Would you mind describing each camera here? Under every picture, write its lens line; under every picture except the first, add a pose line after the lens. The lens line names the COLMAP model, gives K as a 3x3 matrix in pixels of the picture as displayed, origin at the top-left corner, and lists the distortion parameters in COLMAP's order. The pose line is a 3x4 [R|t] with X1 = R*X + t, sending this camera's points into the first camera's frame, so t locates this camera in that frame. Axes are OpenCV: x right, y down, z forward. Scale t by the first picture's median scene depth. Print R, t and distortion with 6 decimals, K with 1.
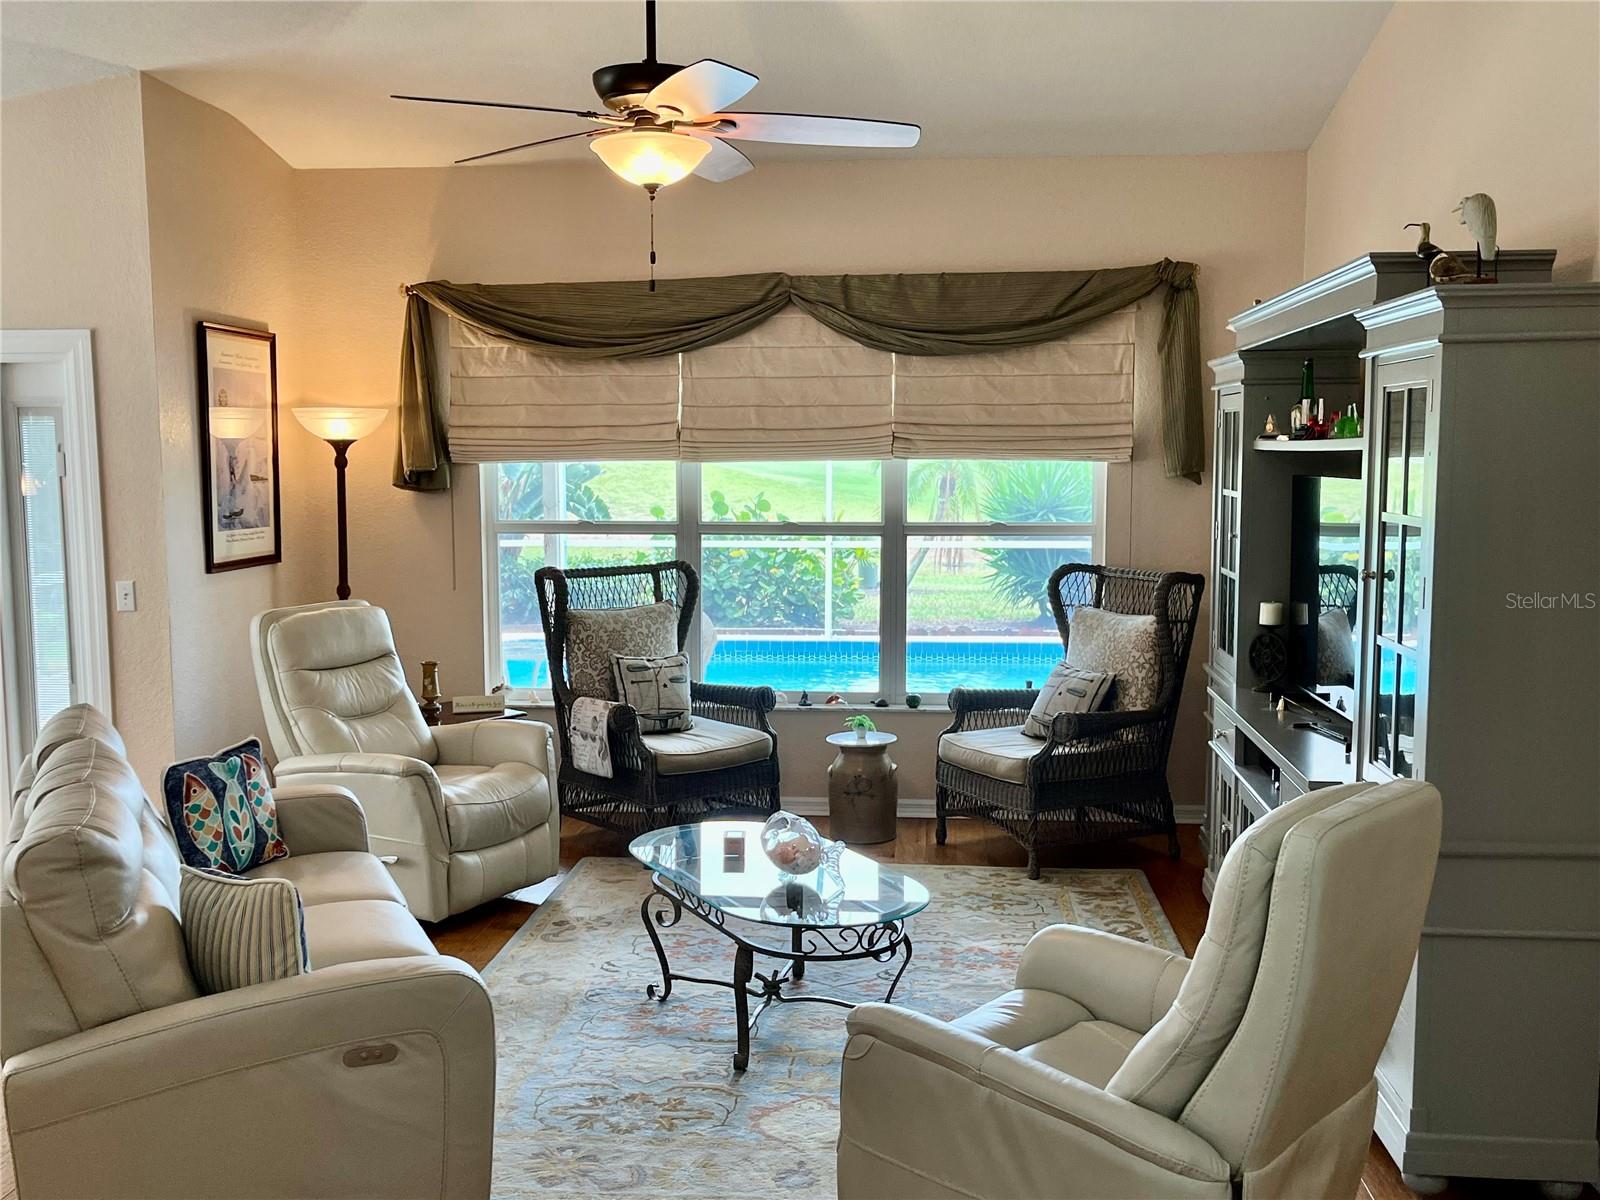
lens RADIAL K [[1551.1, 0, 805.9], [0, 1551.1, 603.8], [0, 0, 1]] dist [0.070266, 0.000000]
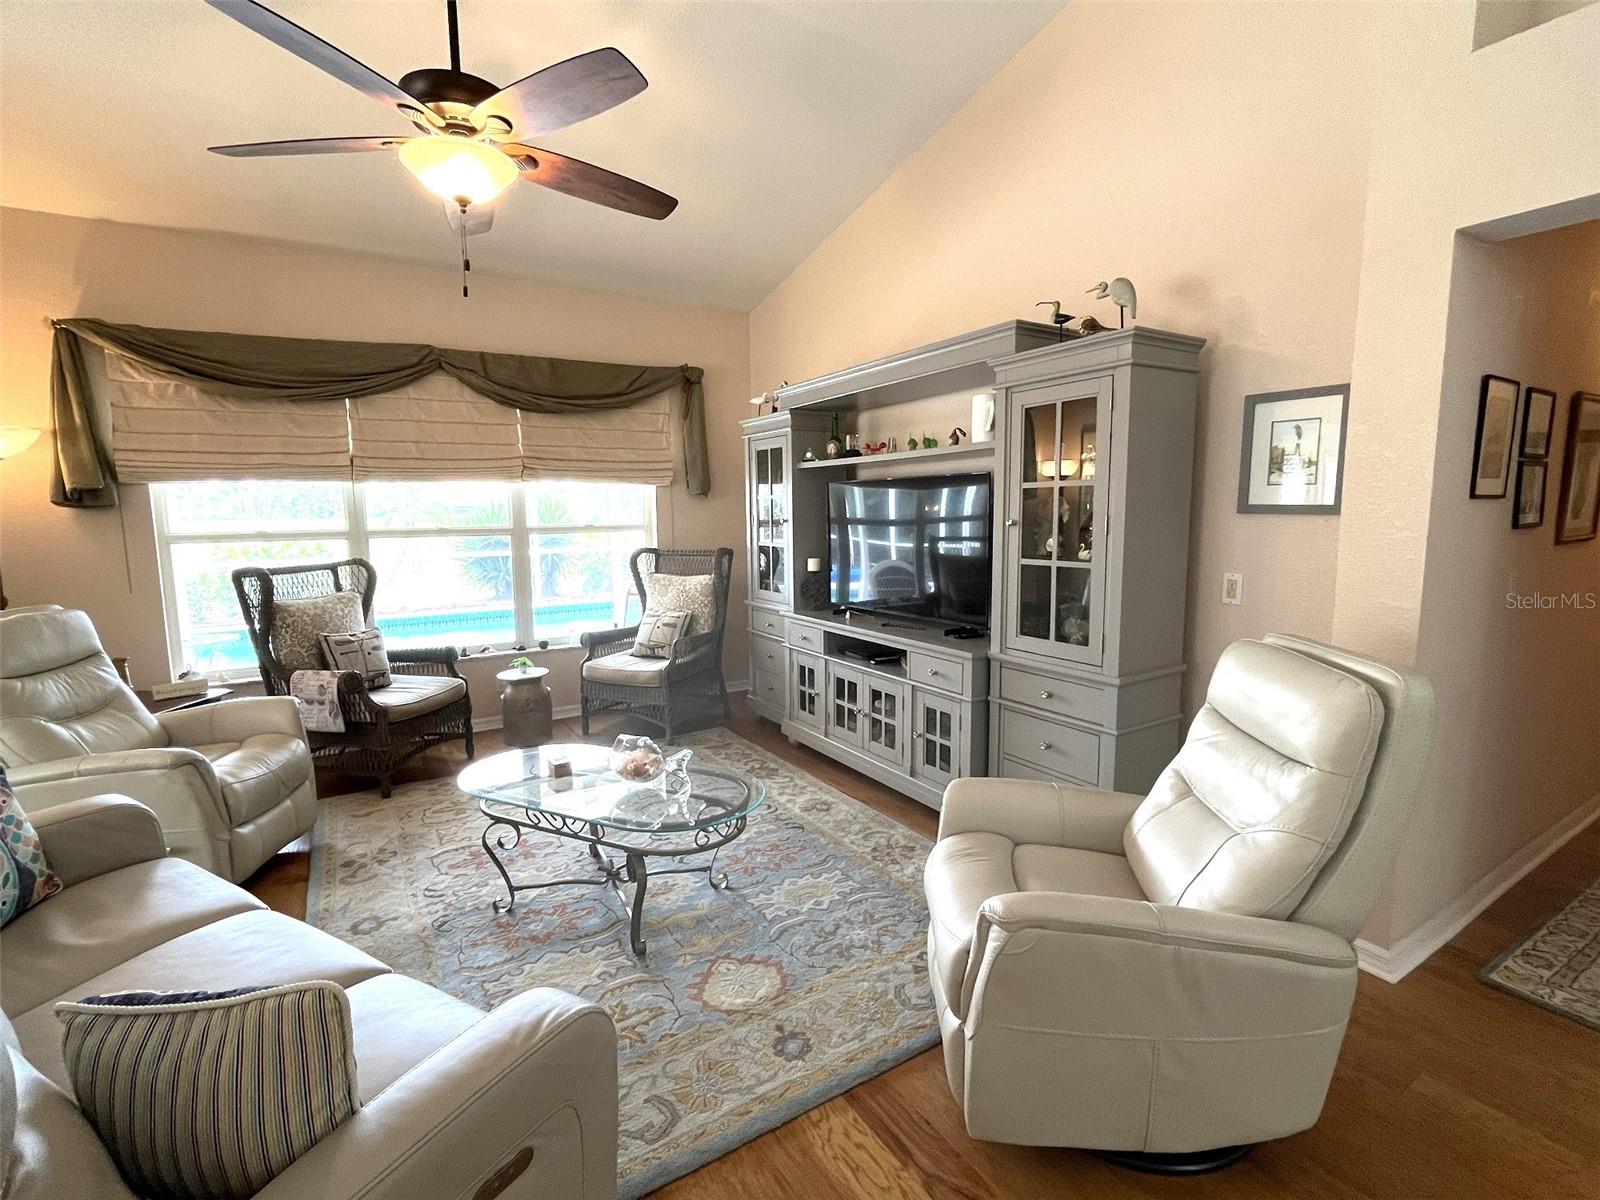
lens RADIAL K [[733.9, 0, 789.8], [0, 733.9, 595.3], [0, 0, 1]] dist [-0.002169, 0.000760]
pose [[0.807430, -0.077624, 0.584834, -0.161341], [0.070730, 0.996893, 0.034665, 0.008236], [-0.585708, 0.013376, 0.810412, 0.299215]]
